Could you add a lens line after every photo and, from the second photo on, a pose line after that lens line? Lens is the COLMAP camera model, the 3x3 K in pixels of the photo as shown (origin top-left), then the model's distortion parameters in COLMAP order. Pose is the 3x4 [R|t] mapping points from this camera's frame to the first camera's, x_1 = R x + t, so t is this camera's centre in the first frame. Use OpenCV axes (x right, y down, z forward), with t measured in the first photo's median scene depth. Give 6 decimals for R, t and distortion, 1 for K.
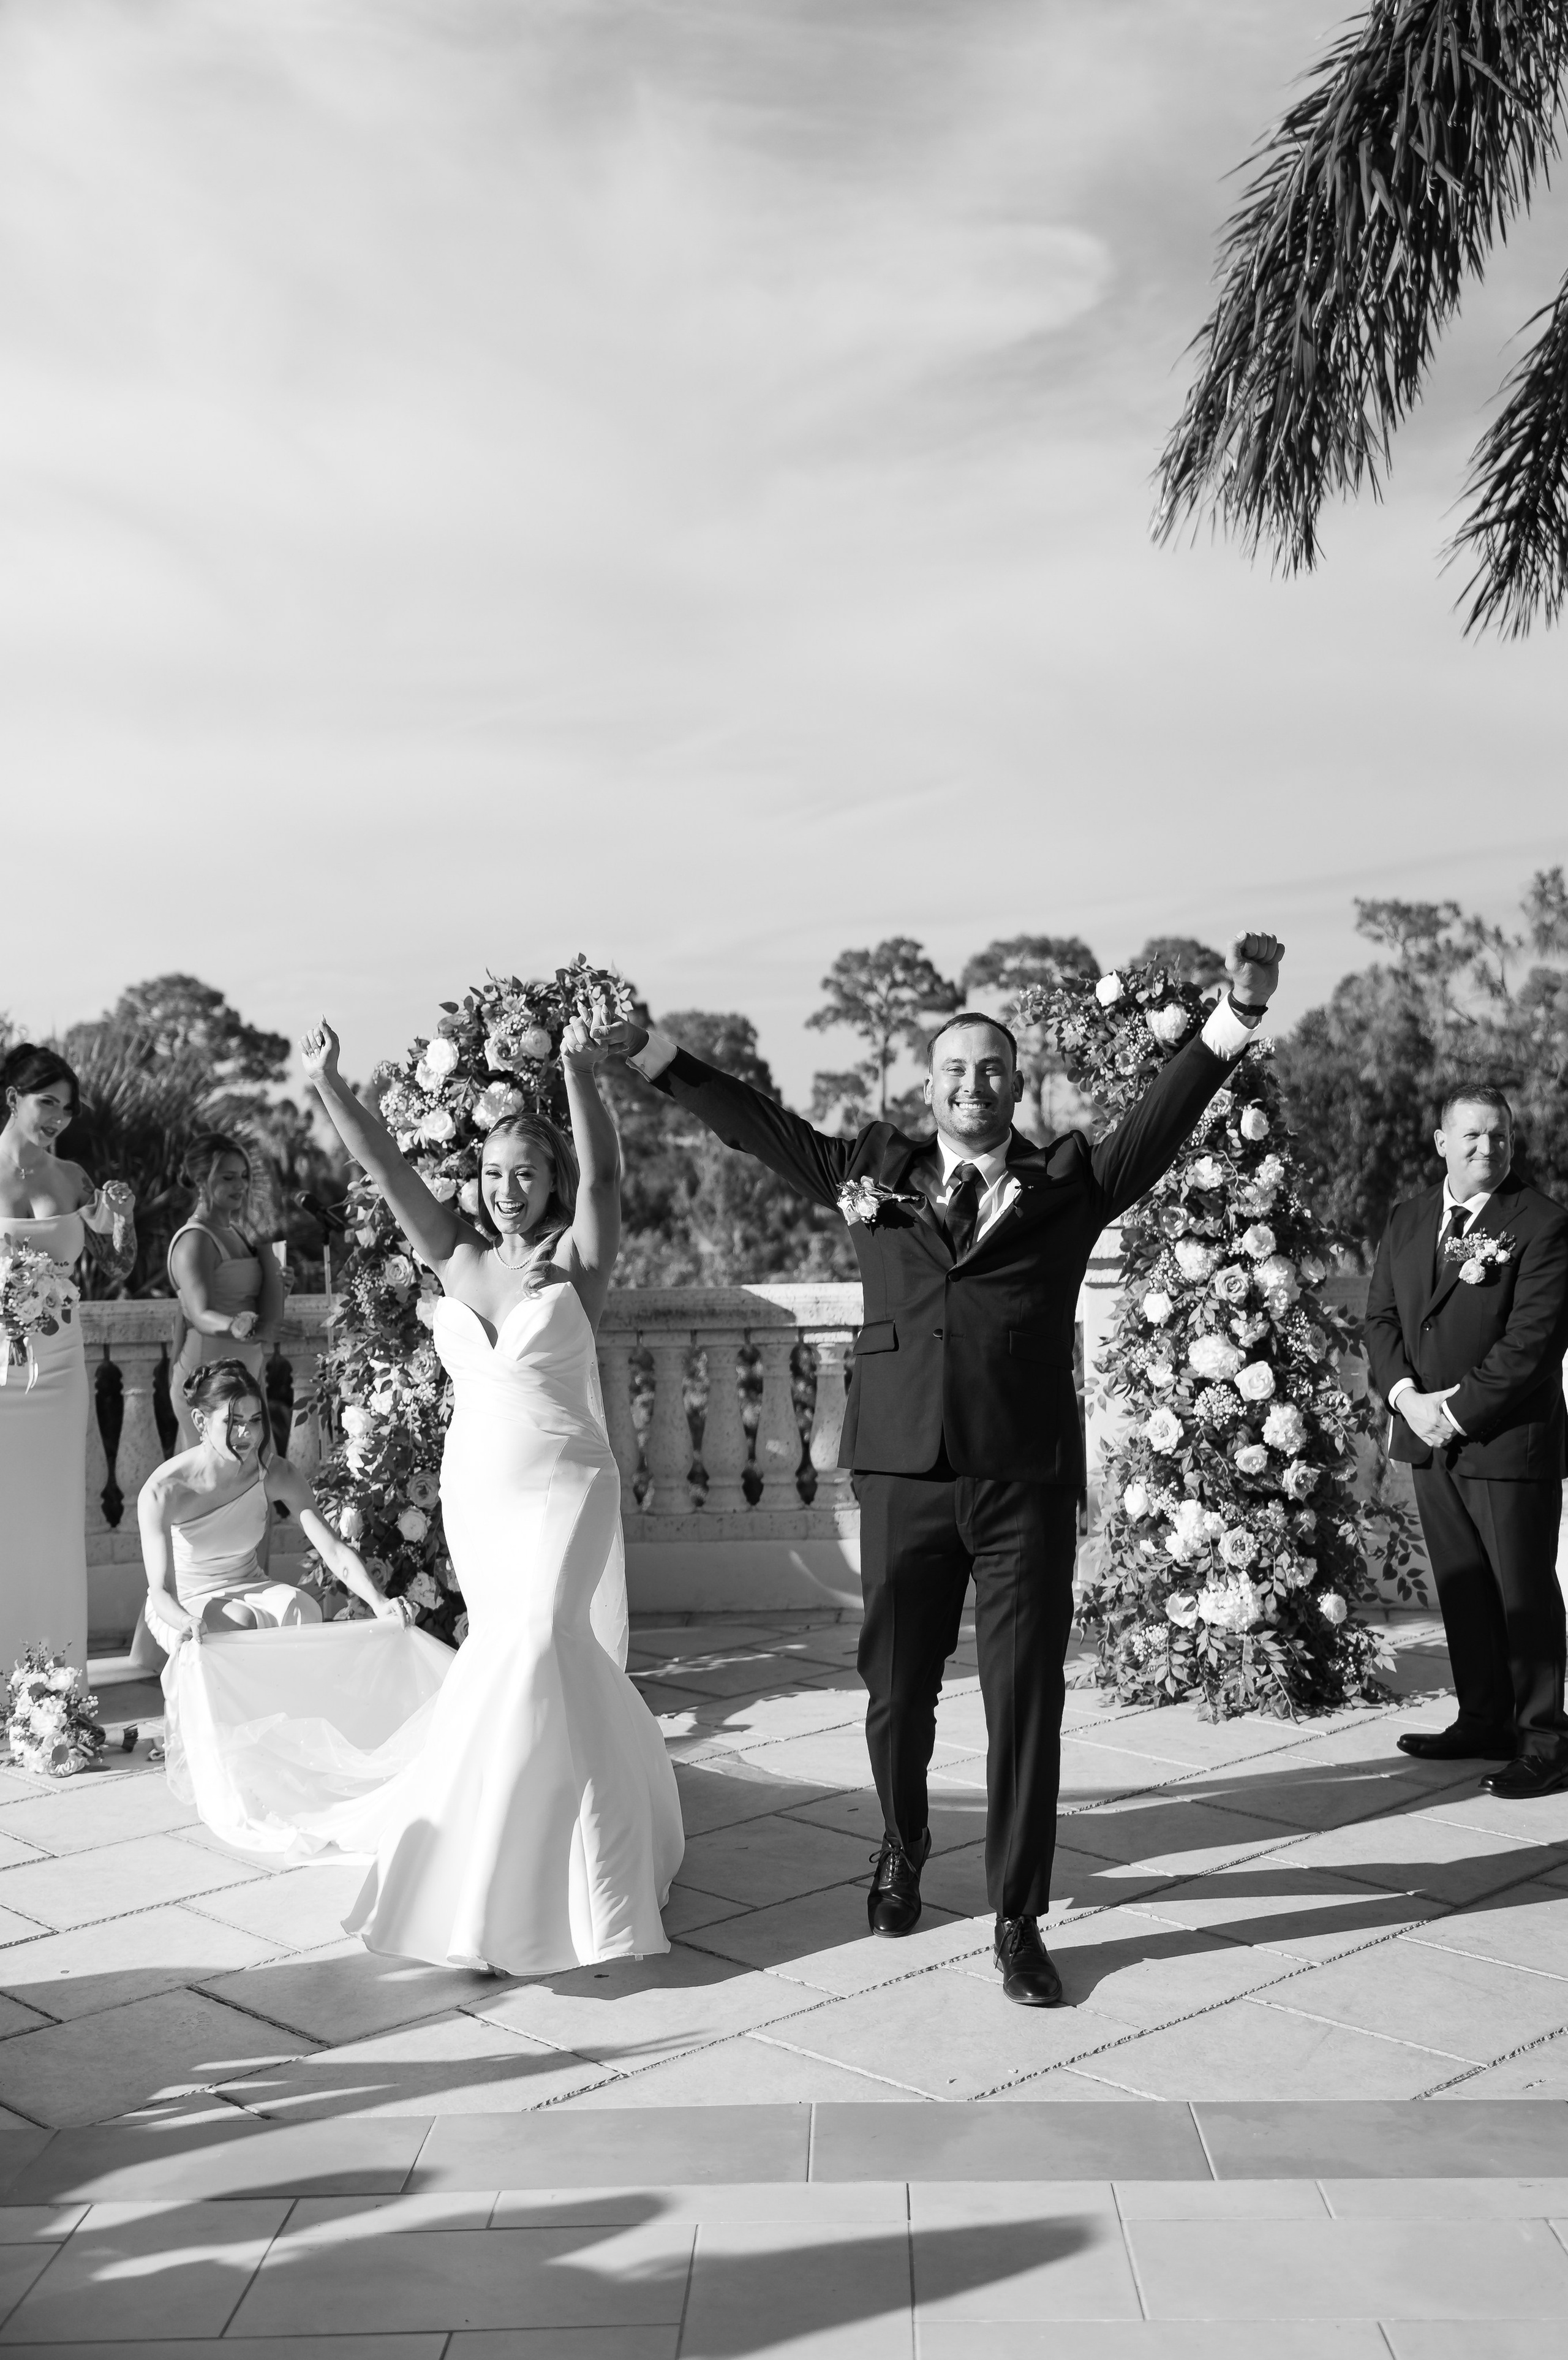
lens RADIAL K [[2407.5, 0, 886.7], [0, 2407.5, 1209.3], [0, 0, 1]] dist [0.010791, 0.001330]
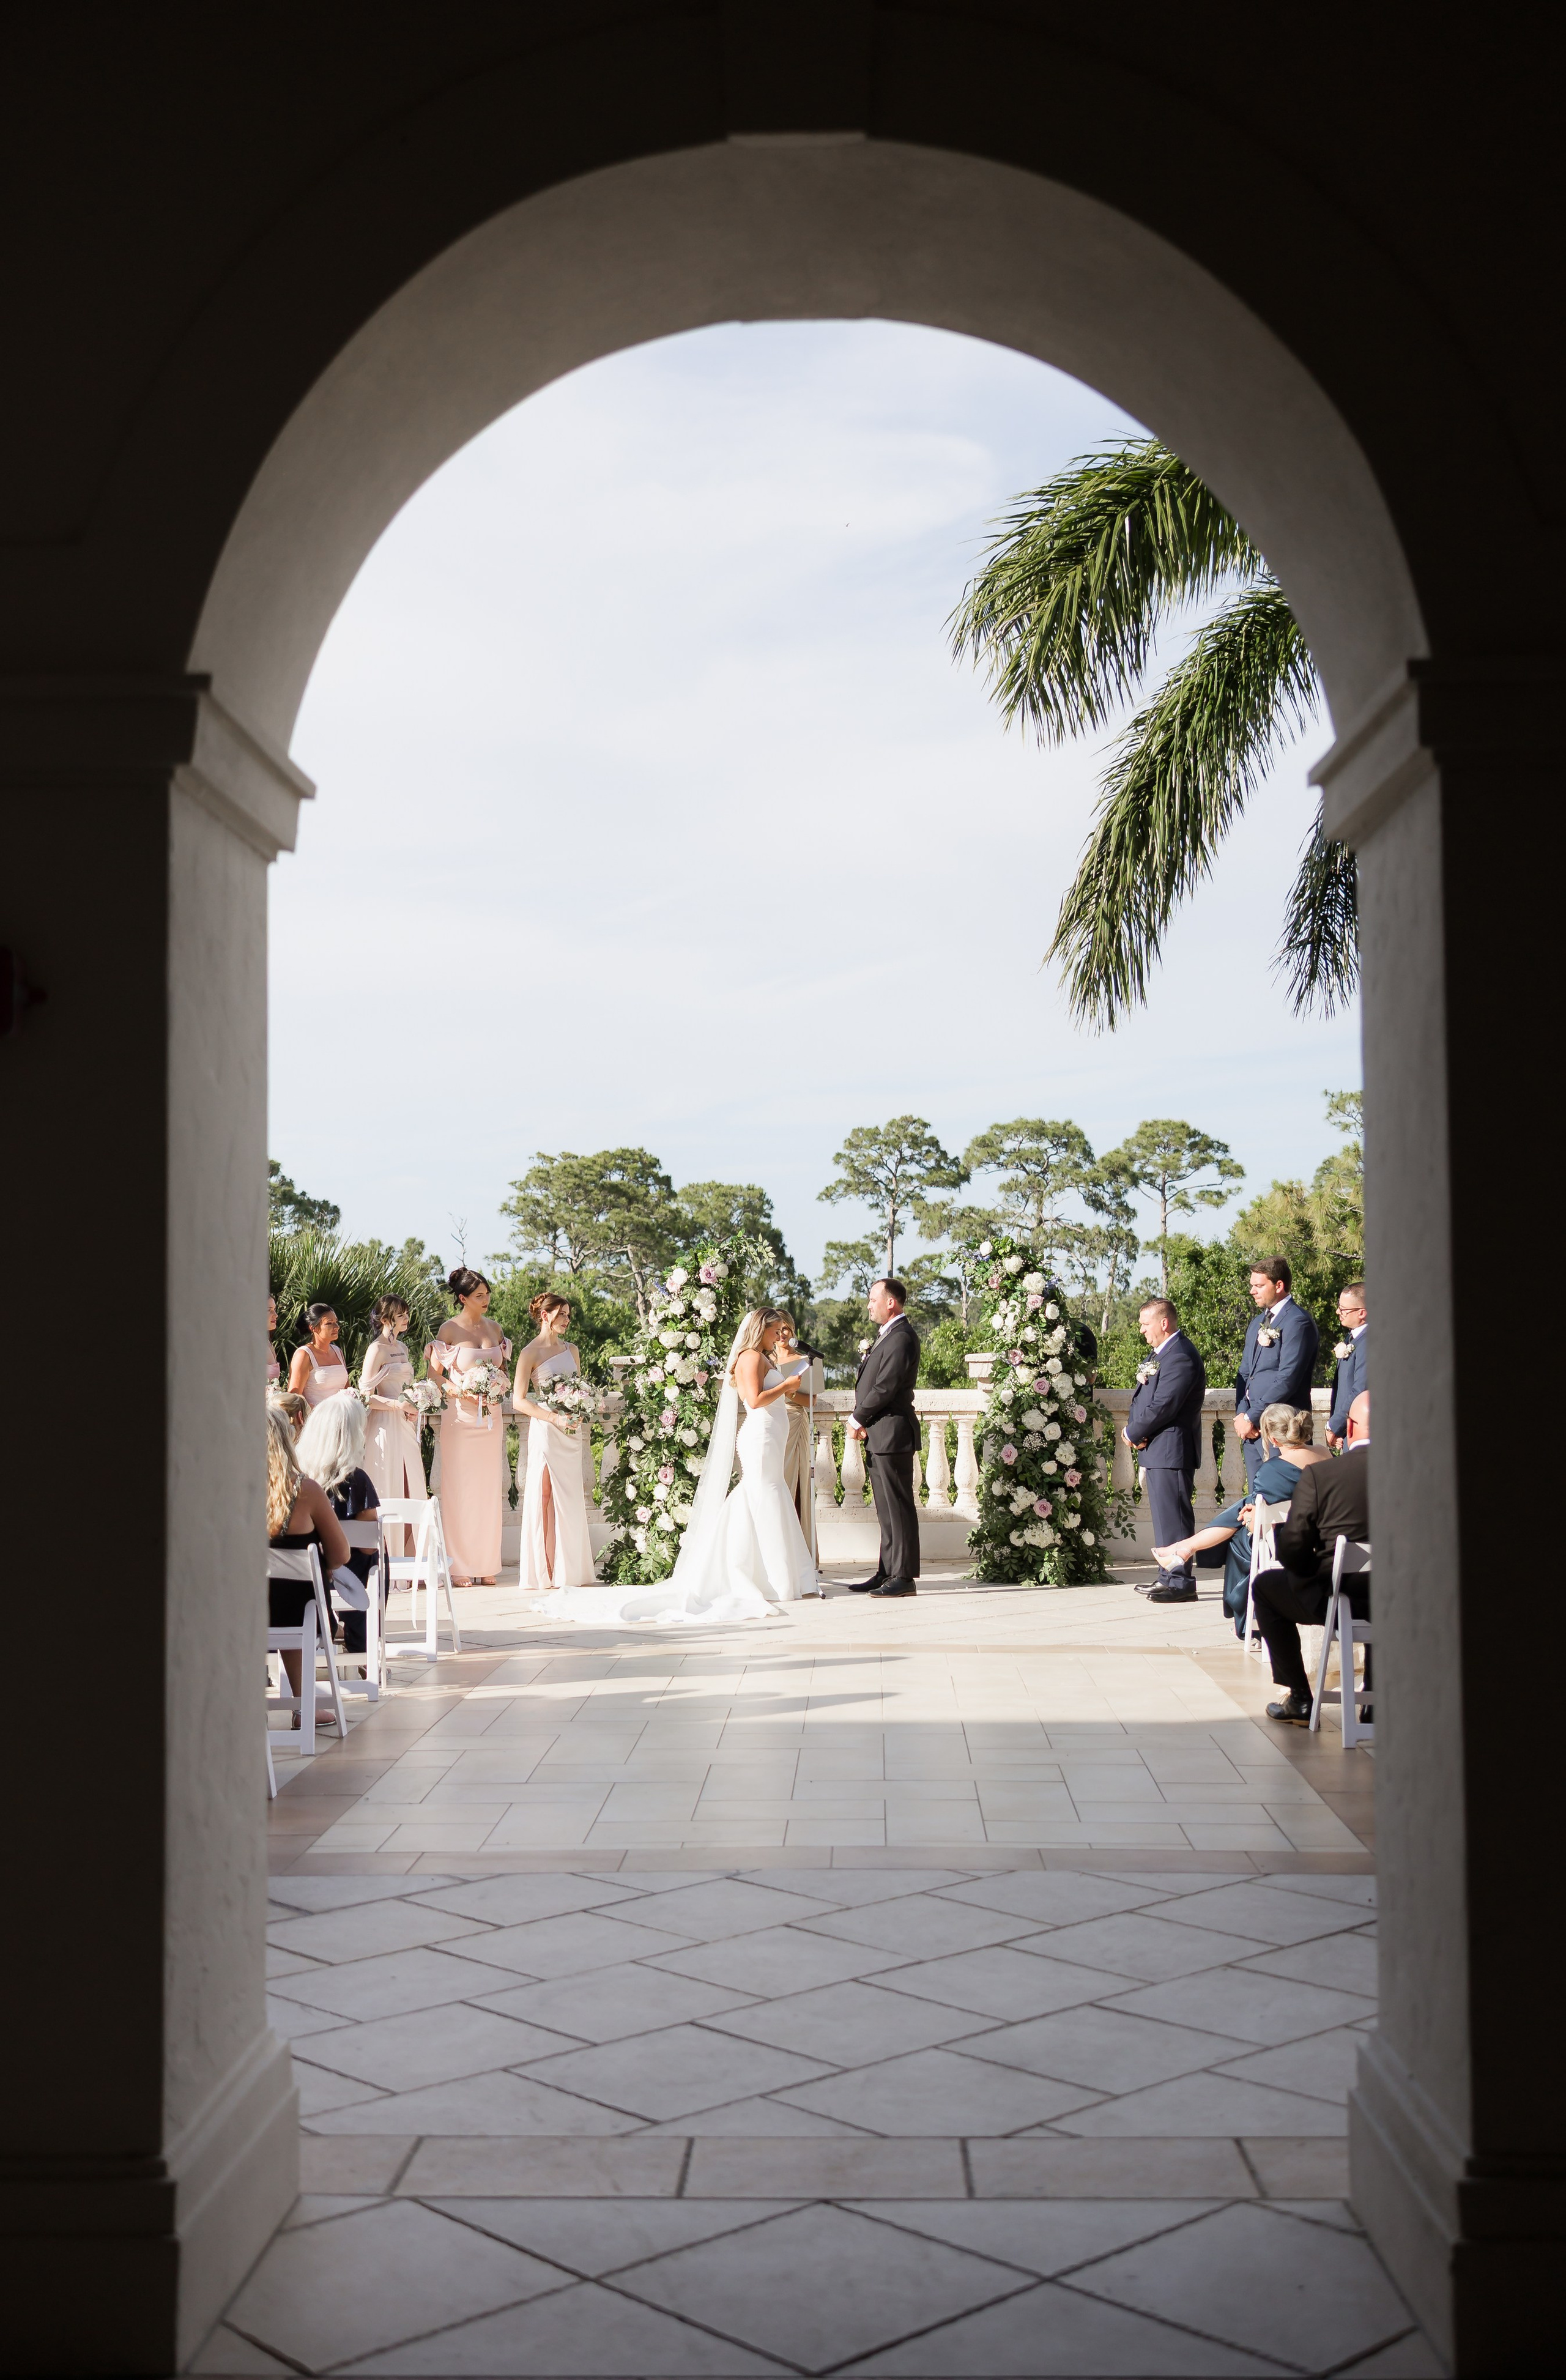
lens RADIAL K [[2469.6, 0, 783.0], [0, 2469.6, 1190.0], [0, 0, 1]] dist [0.000105, 0.000068]
pose [[0.998886, 0.010597, -0.045992, 0.012243], [-0.014018, 0.997106, -0.074724, 0.024328], [0.045067, 0.075285, 0.996143, -1.208788]]
